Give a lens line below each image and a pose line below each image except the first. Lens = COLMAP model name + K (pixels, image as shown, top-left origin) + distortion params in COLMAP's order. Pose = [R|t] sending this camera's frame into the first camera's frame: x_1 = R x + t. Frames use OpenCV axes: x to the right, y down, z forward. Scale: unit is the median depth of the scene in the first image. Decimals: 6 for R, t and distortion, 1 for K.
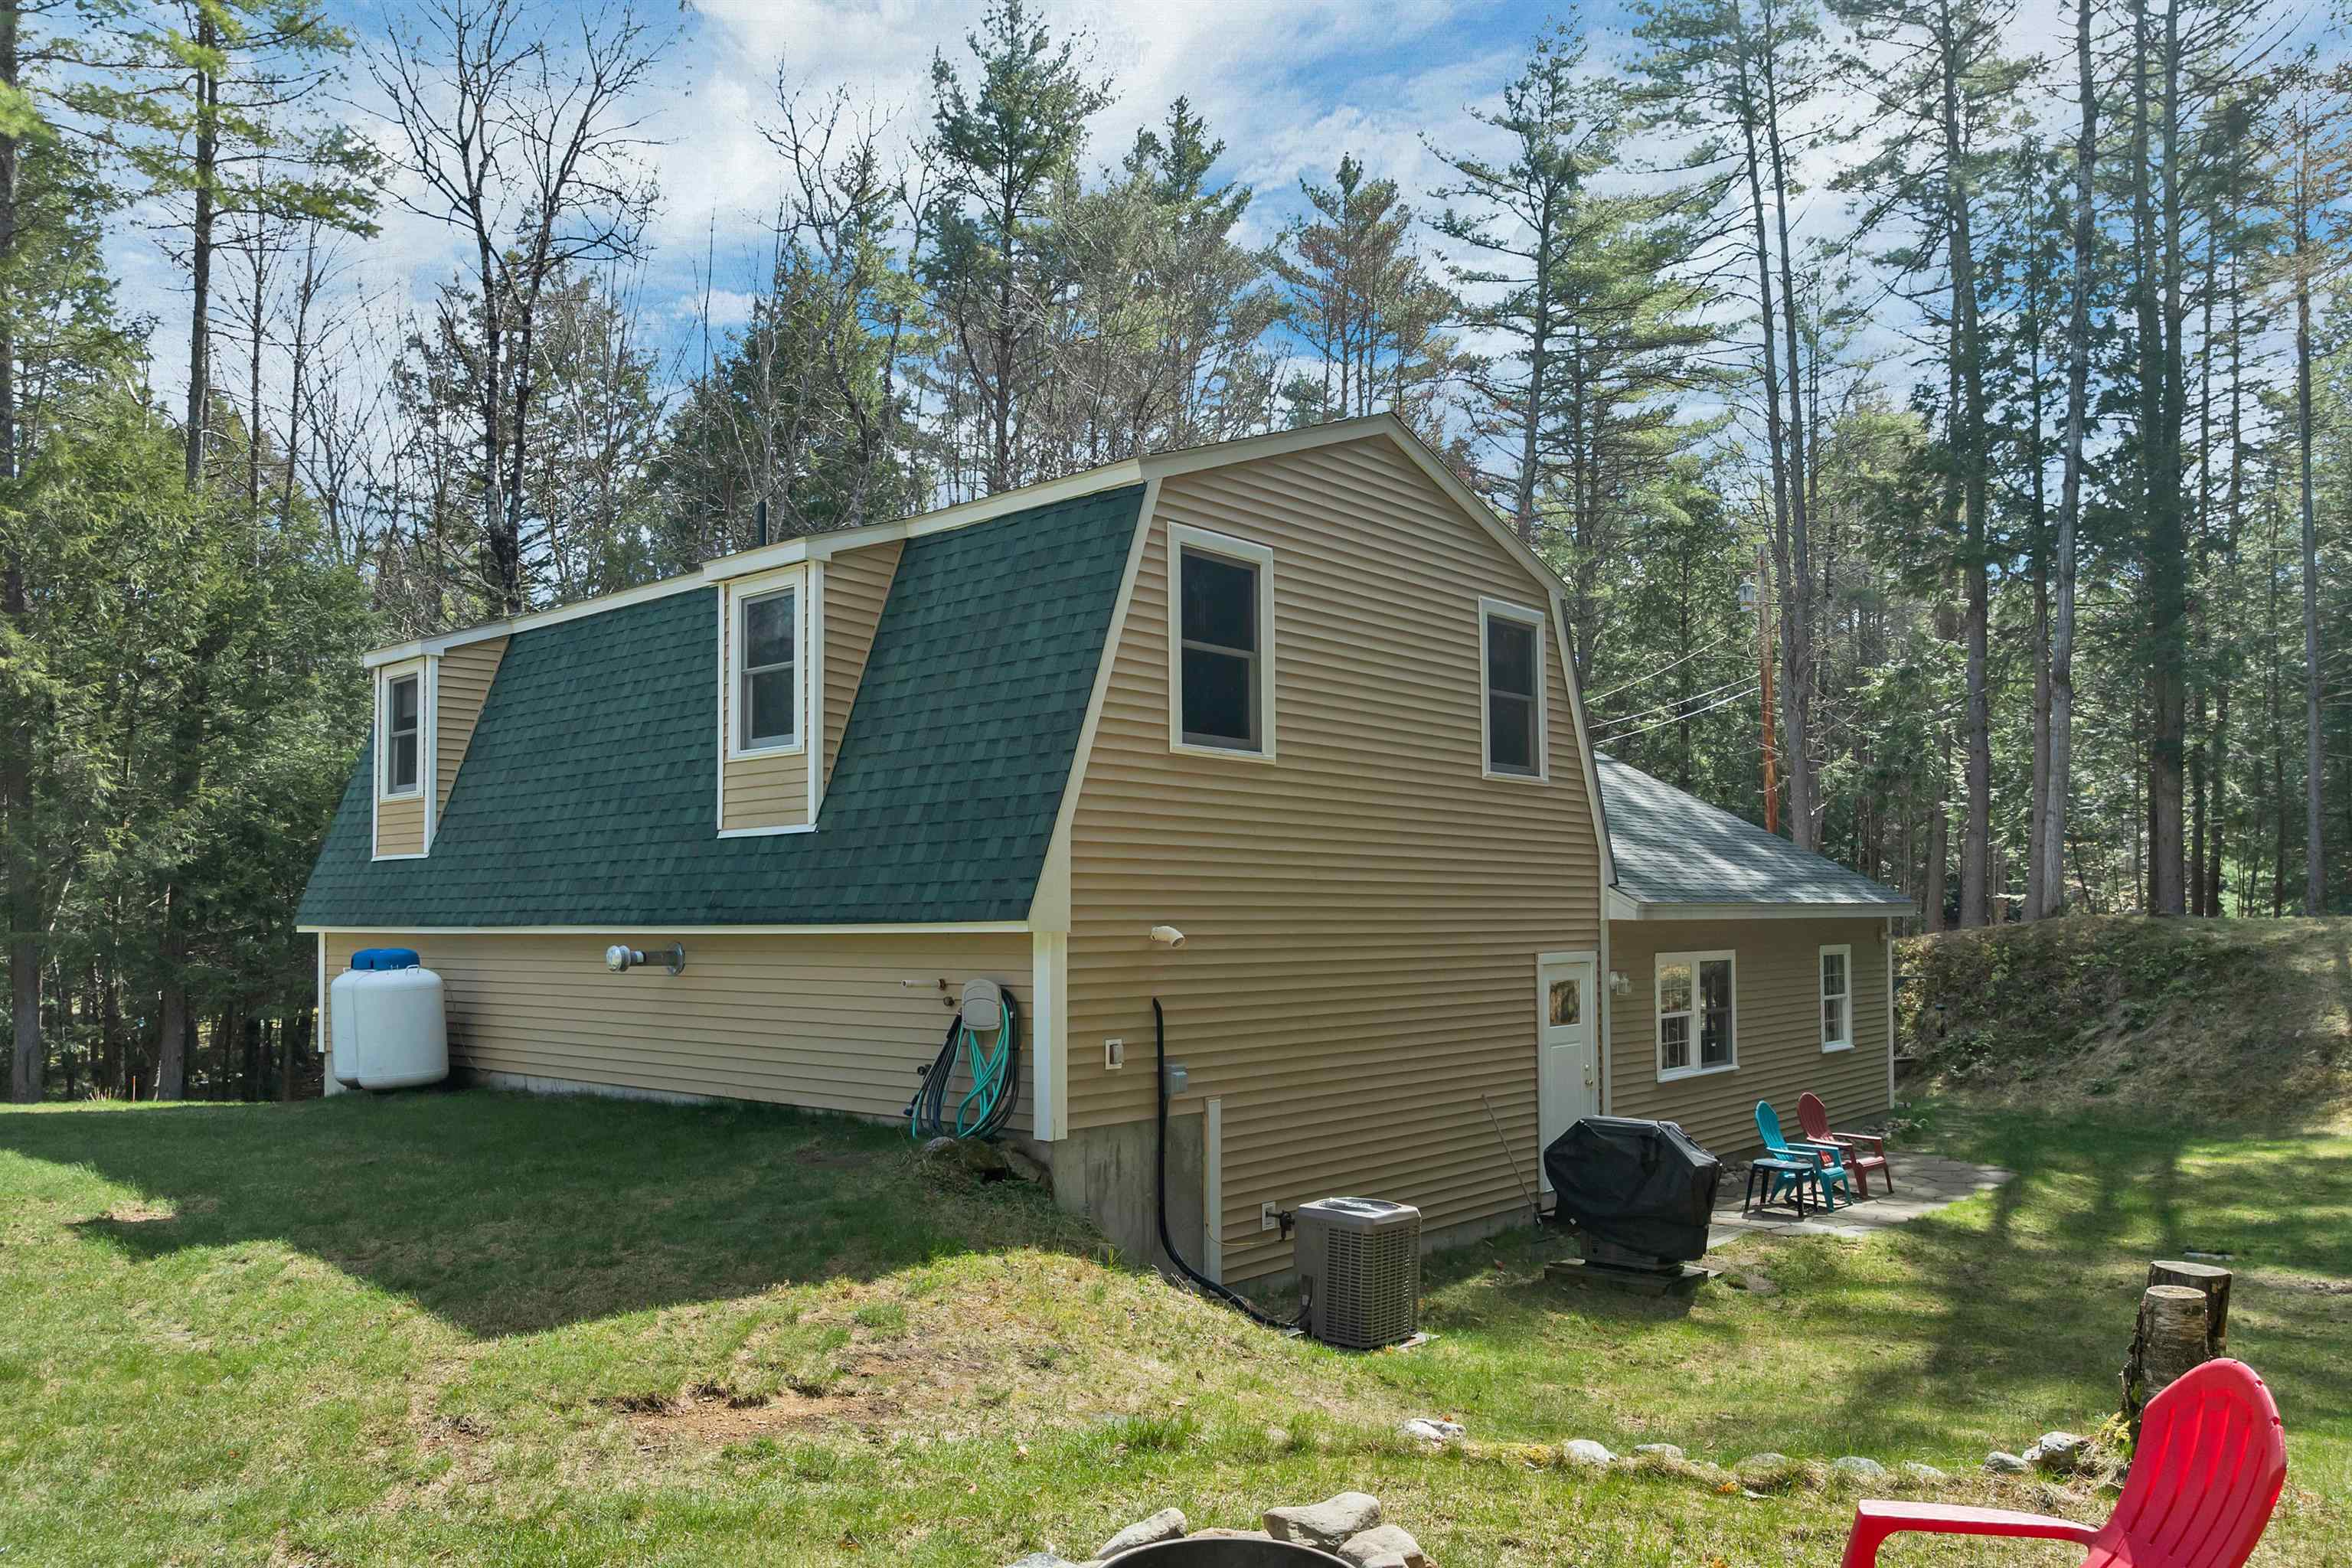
lens RADIAL K [[1687.7, 0, 1164.5], [0, 1687.7, 789.2], [0, 0, 1]] dist [-0.034838, 0.002982]
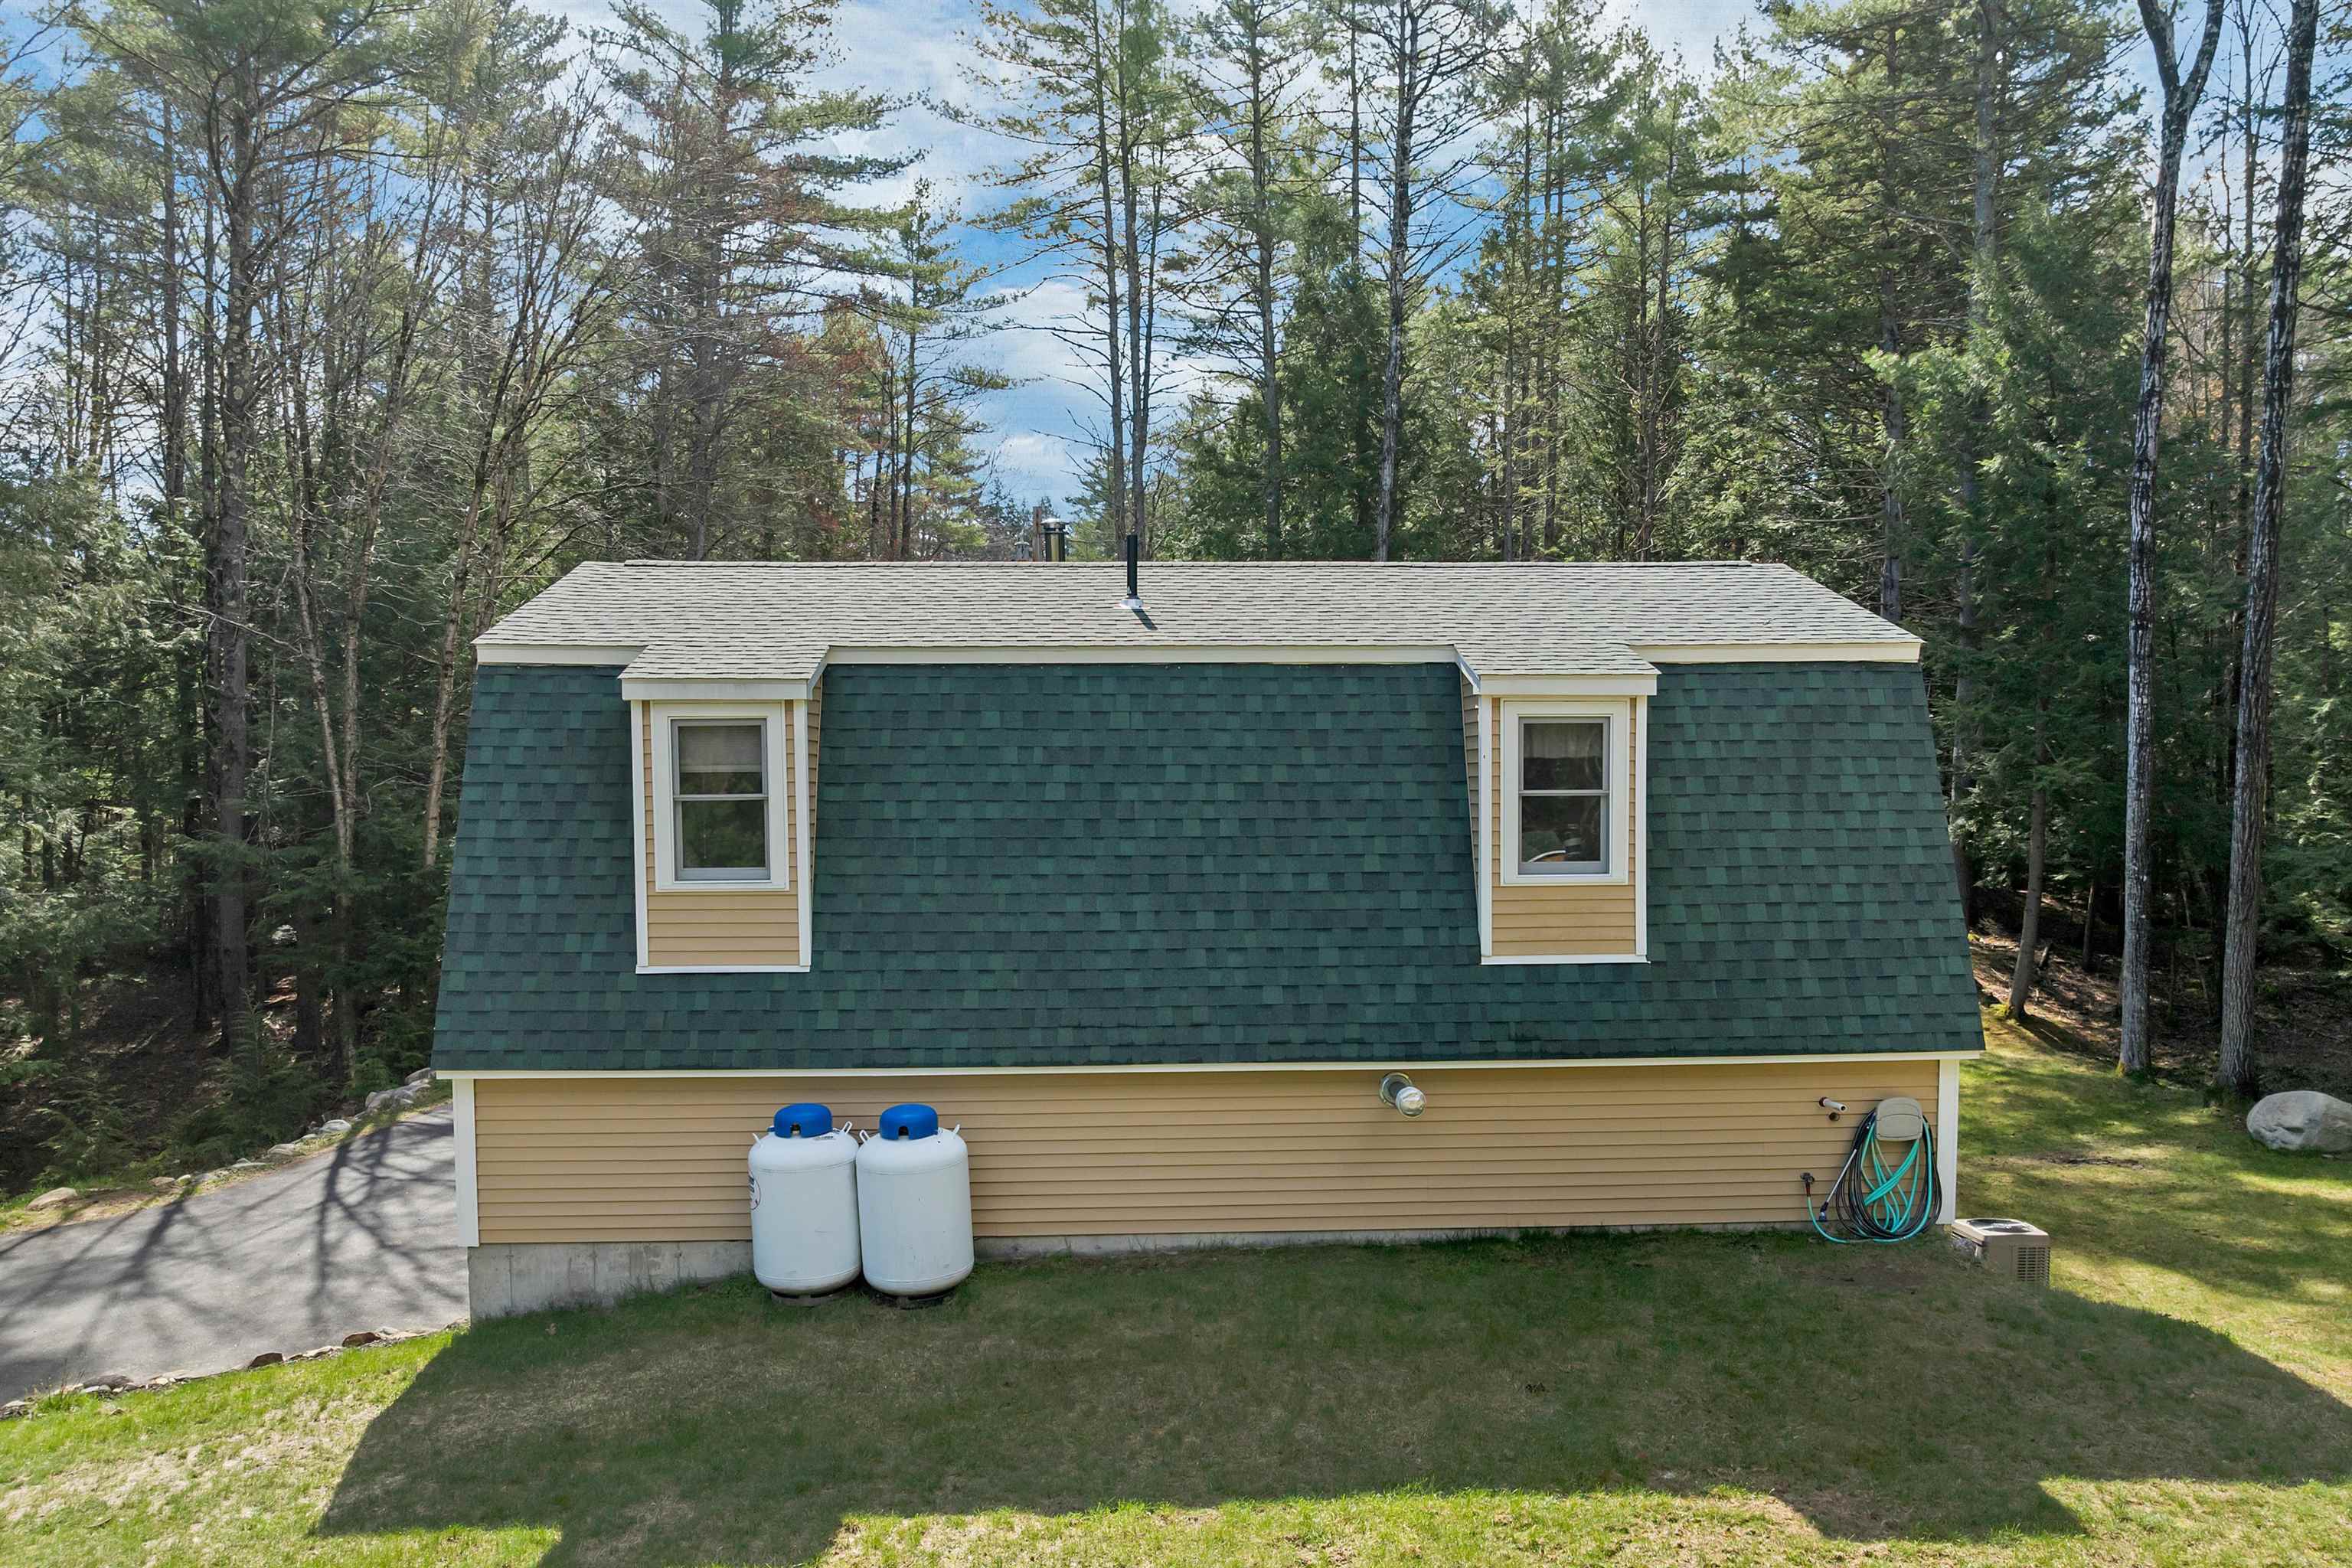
lens RADIAL K [[1687.7, 0, 1196.9], [0, 1687.7, 785.3], [0, 0, 1]] dist [-0.034838, 0.002982]
pose [[0.722303, -0.005183, 0.691557, -1.042973], [-0.052682, 0.996654, 0.062494, -0.123498], [-0.689567, -0.081572, 0.719613, 0.428923]]
